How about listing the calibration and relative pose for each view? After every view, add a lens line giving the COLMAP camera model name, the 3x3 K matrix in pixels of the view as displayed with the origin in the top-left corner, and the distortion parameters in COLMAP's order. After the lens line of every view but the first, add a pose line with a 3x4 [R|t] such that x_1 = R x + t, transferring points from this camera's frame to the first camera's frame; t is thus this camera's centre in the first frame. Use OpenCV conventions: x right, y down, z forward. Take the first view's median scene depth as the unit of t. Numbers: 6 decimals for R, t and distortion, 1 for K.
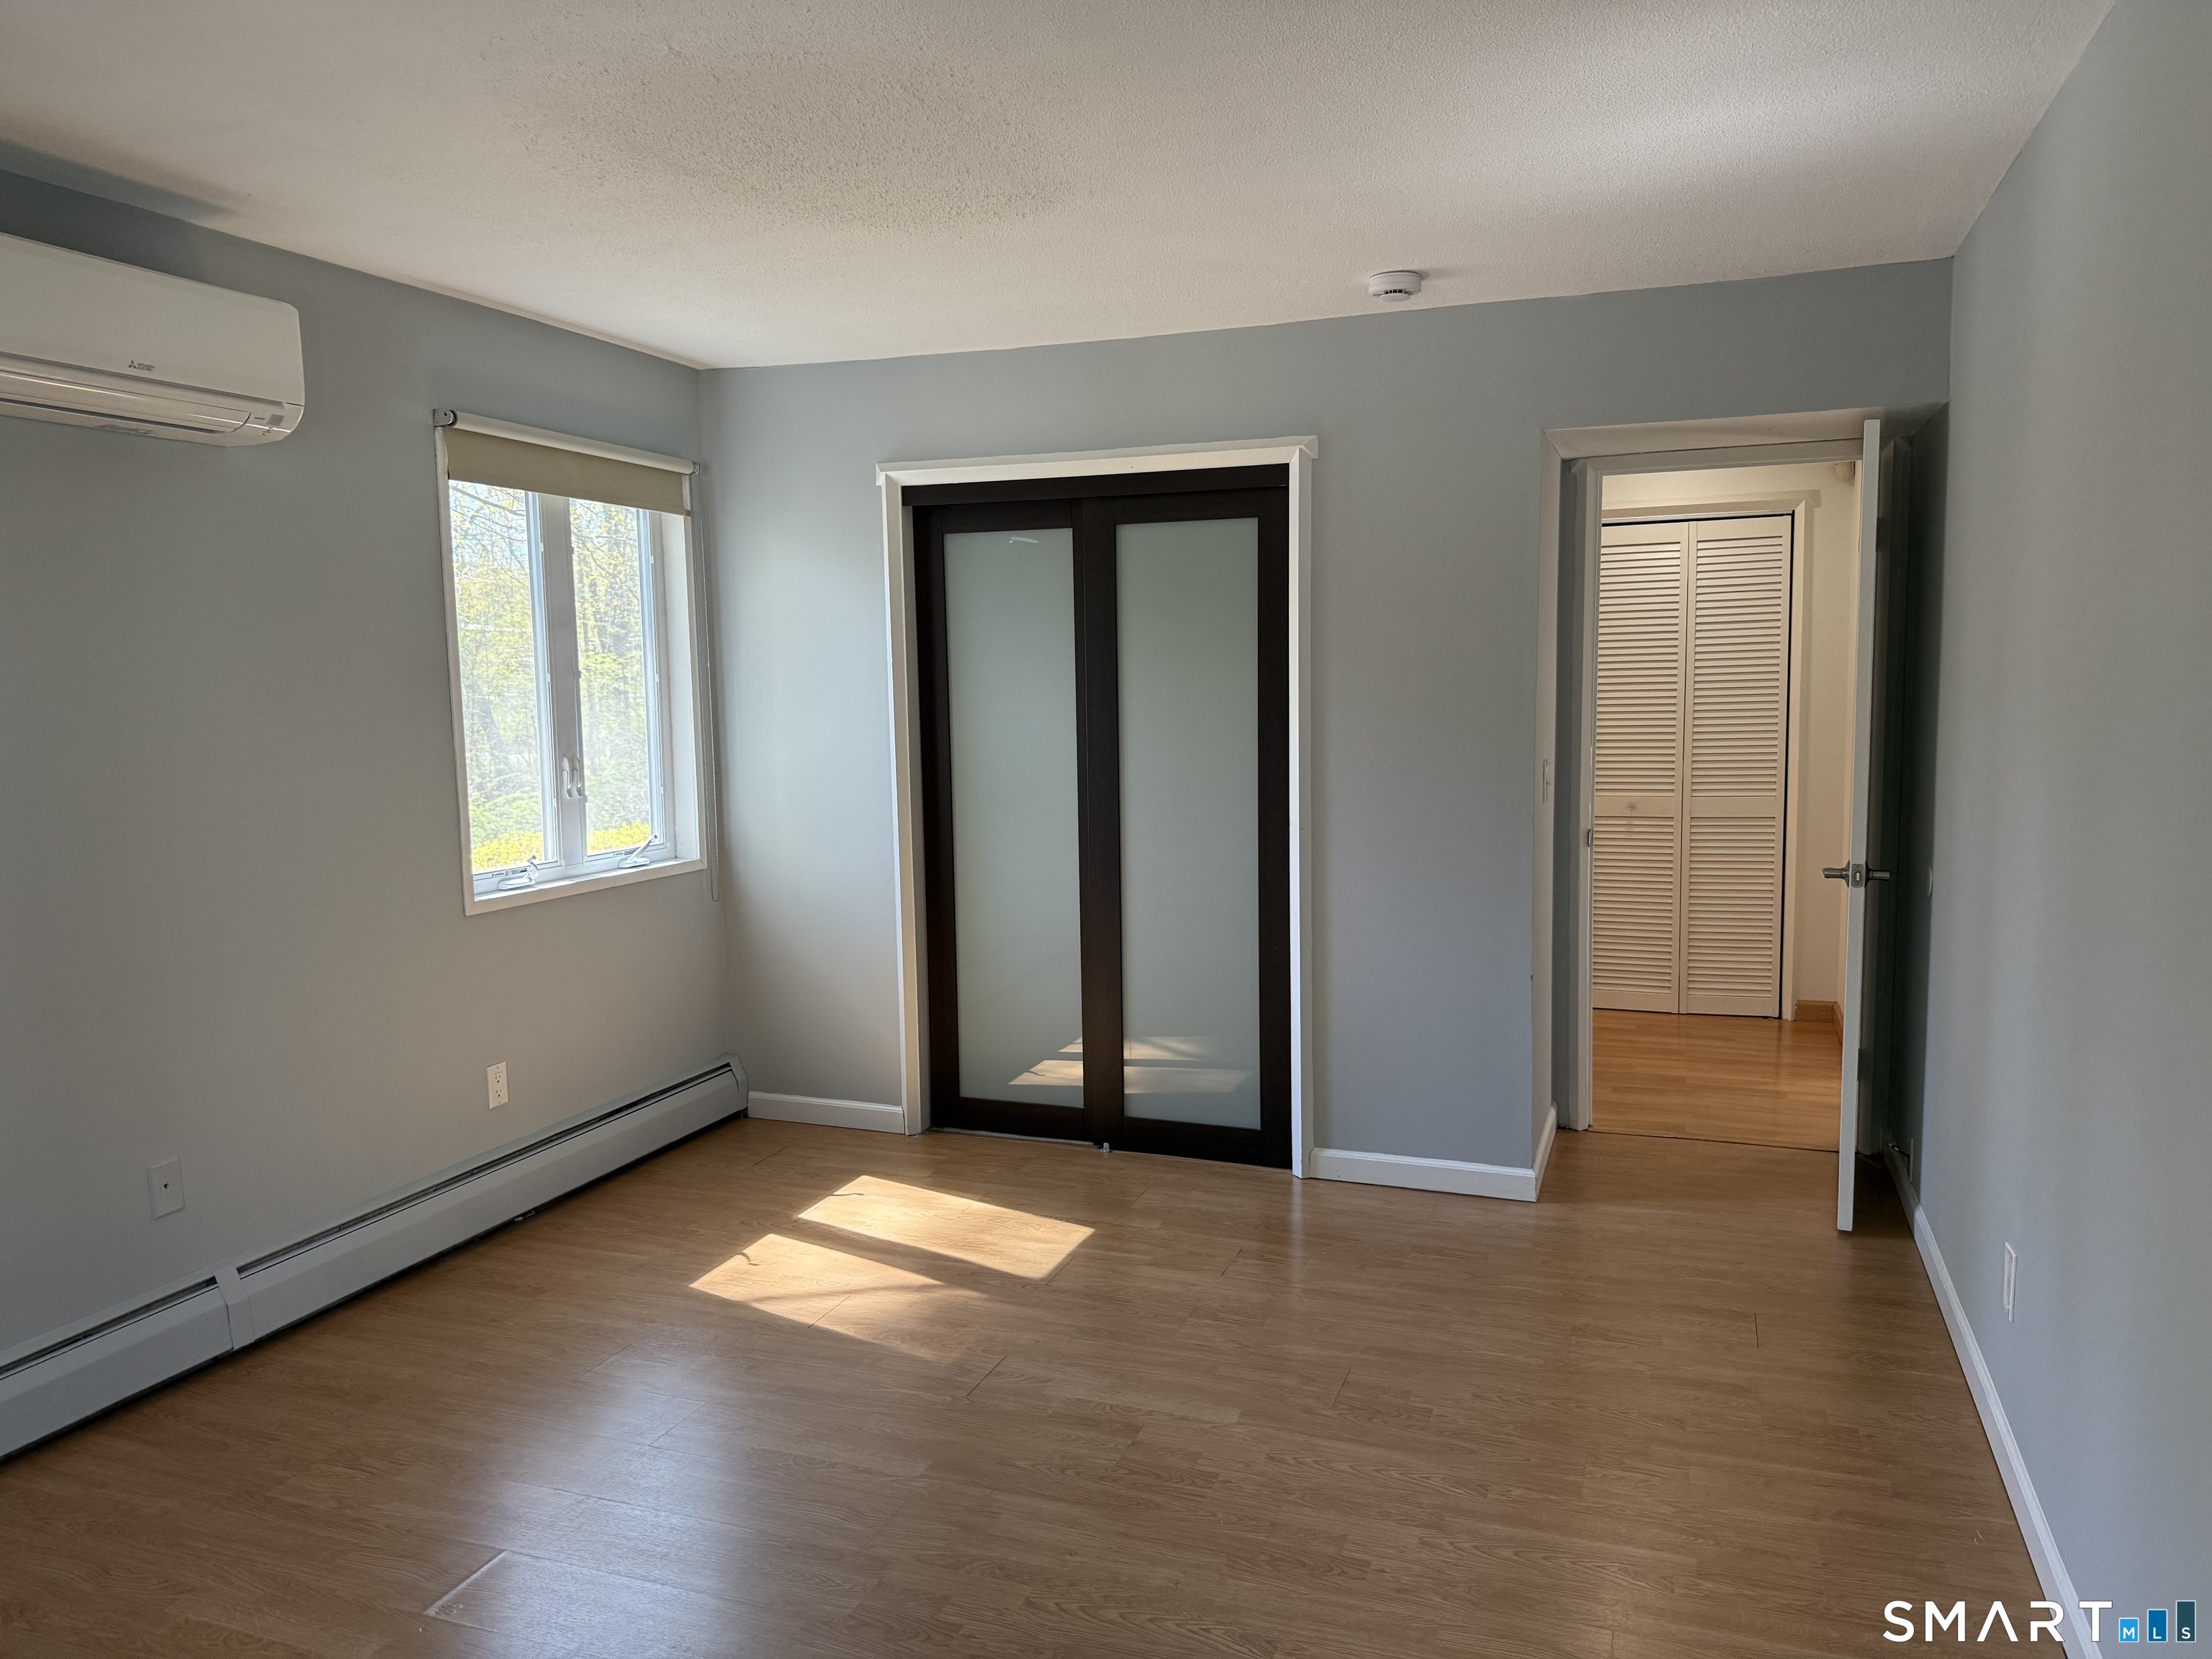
lens RADIAL K [[1569.0, 0, 1106.0], [0, 1569.0, 829.5], [0, 0, 1]] dist [0.004682, 0.002336]
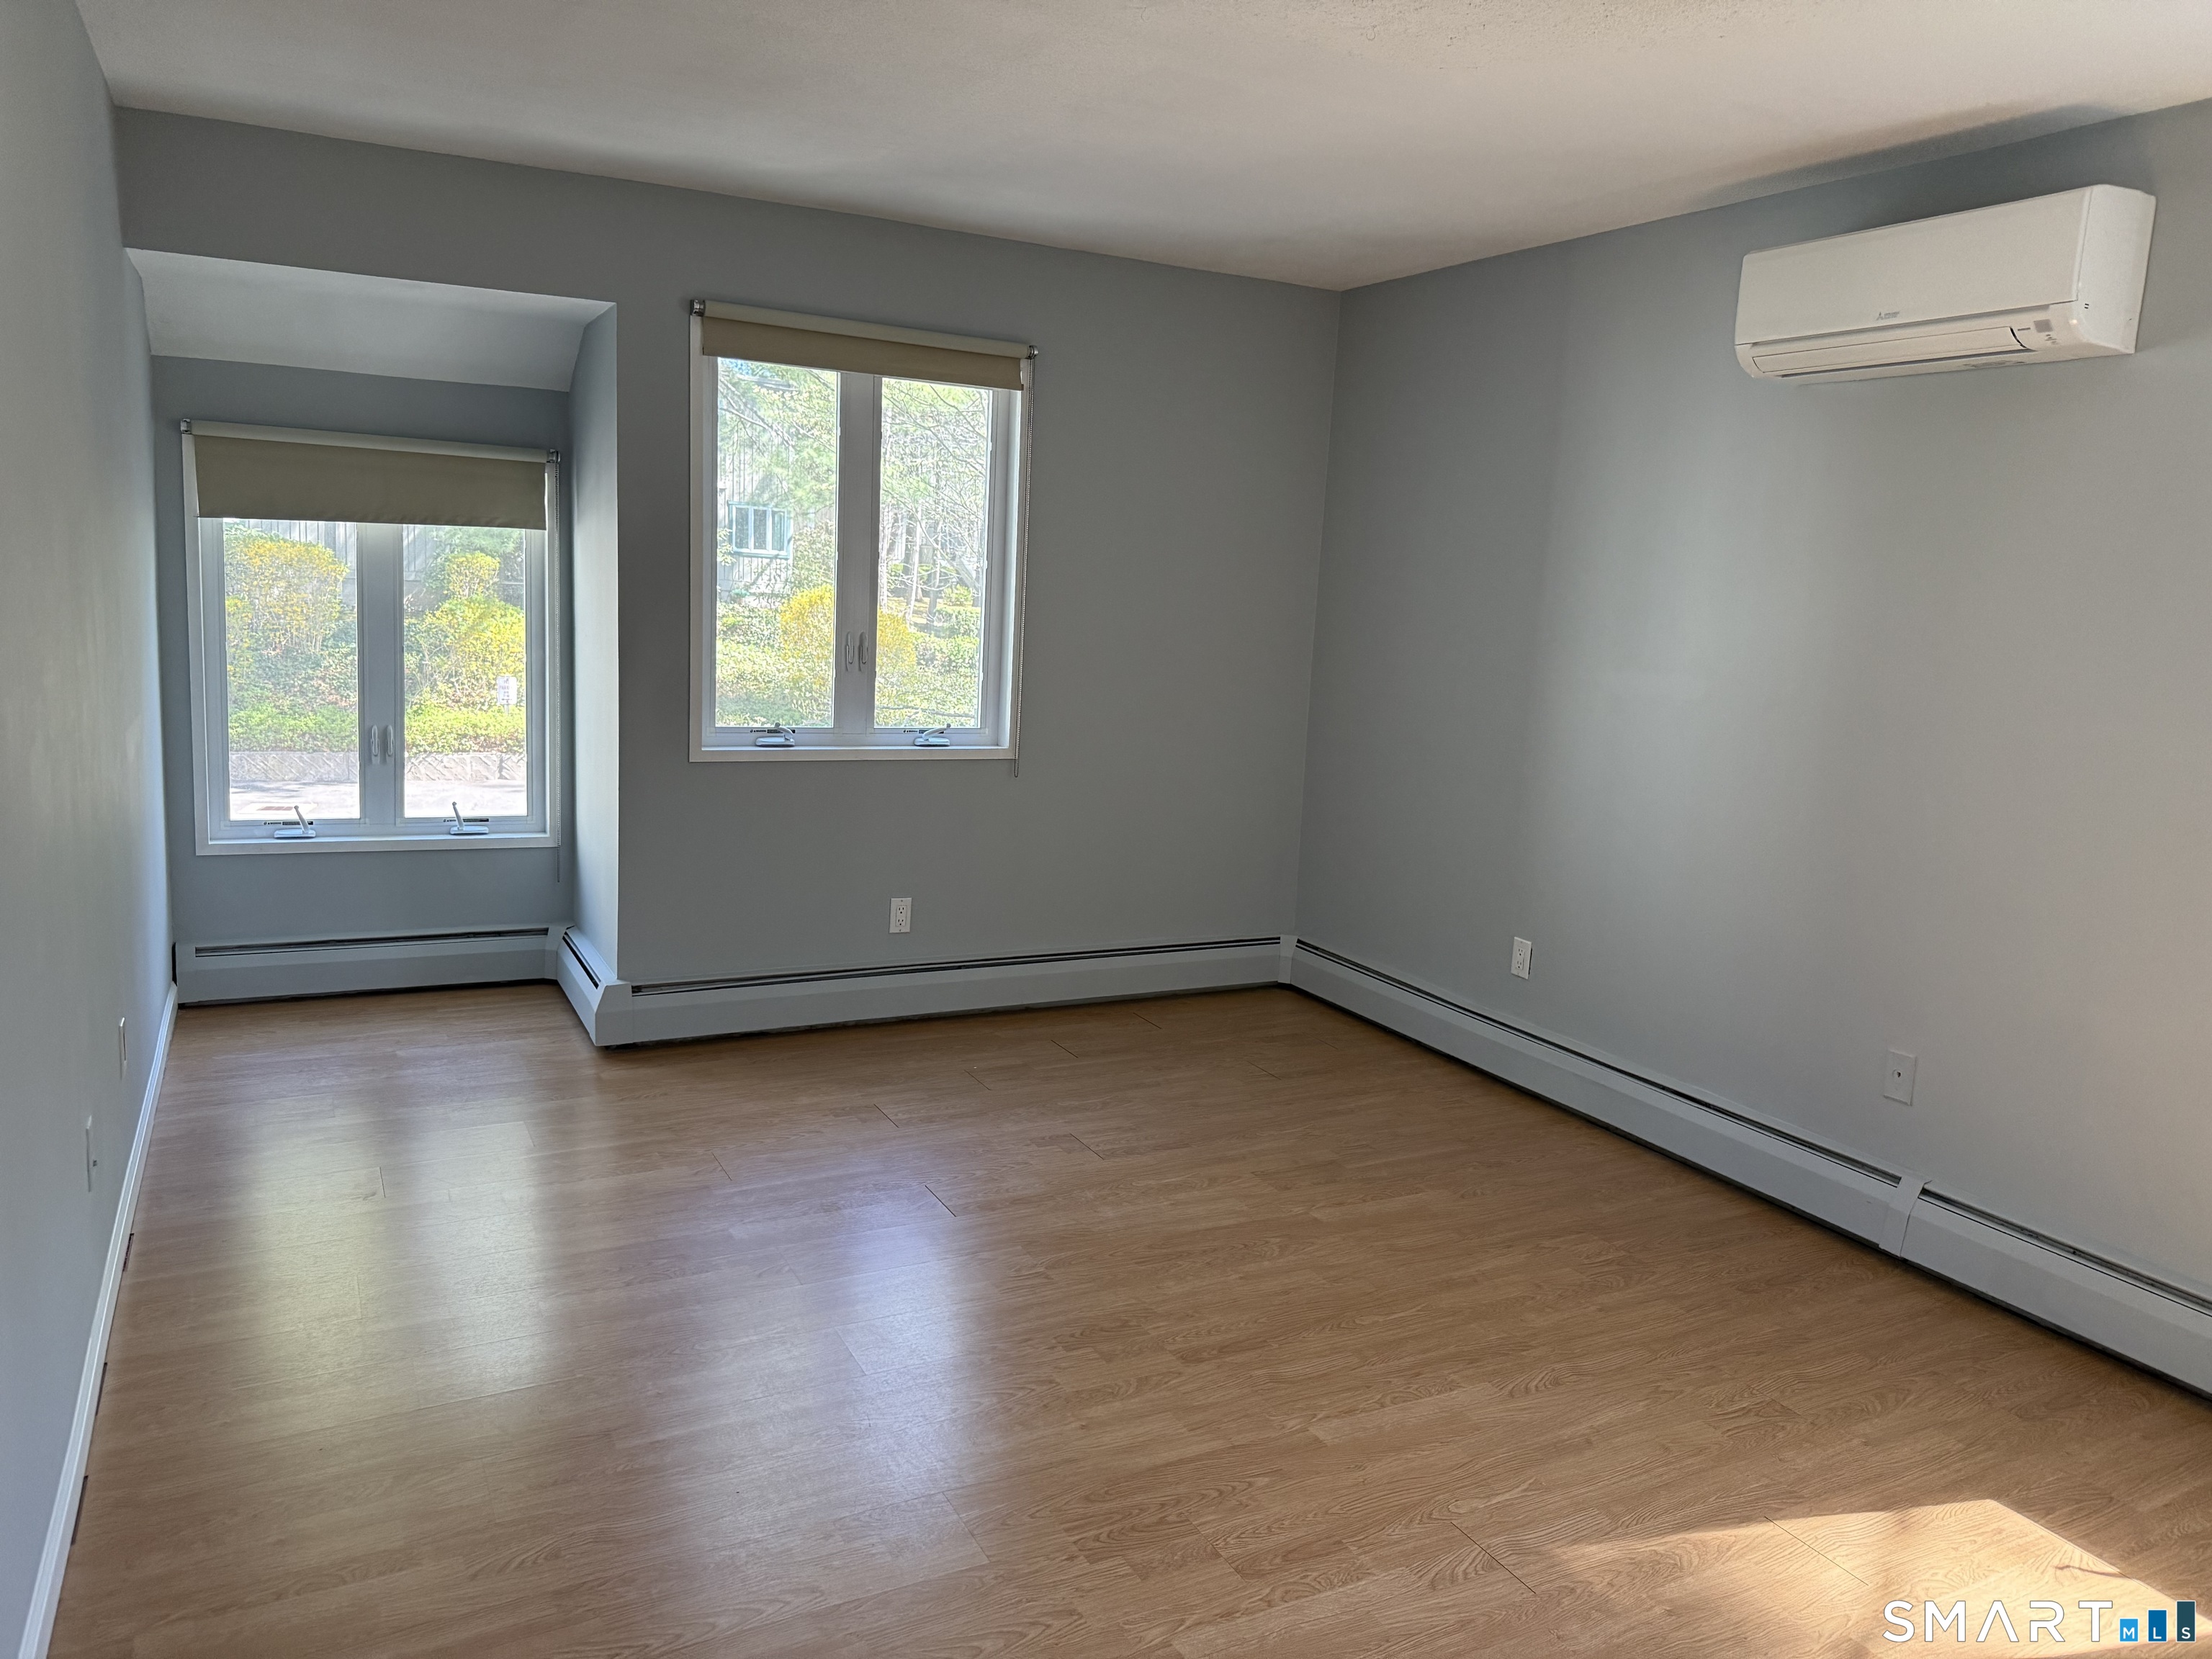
lens RADIAL K [[1555.3, 0, 1098.6], [0, 1555.3, 823.2], [0, 0, 1]] dist [0.078503, -0.125375]
pose [[-0.682994, 0.093234, -0.724449, 0.536330], [-0.108541, 0.967853, 0.226889, -0.124415], [0.722314, 0.233596, -0.650919, 1.244781]]
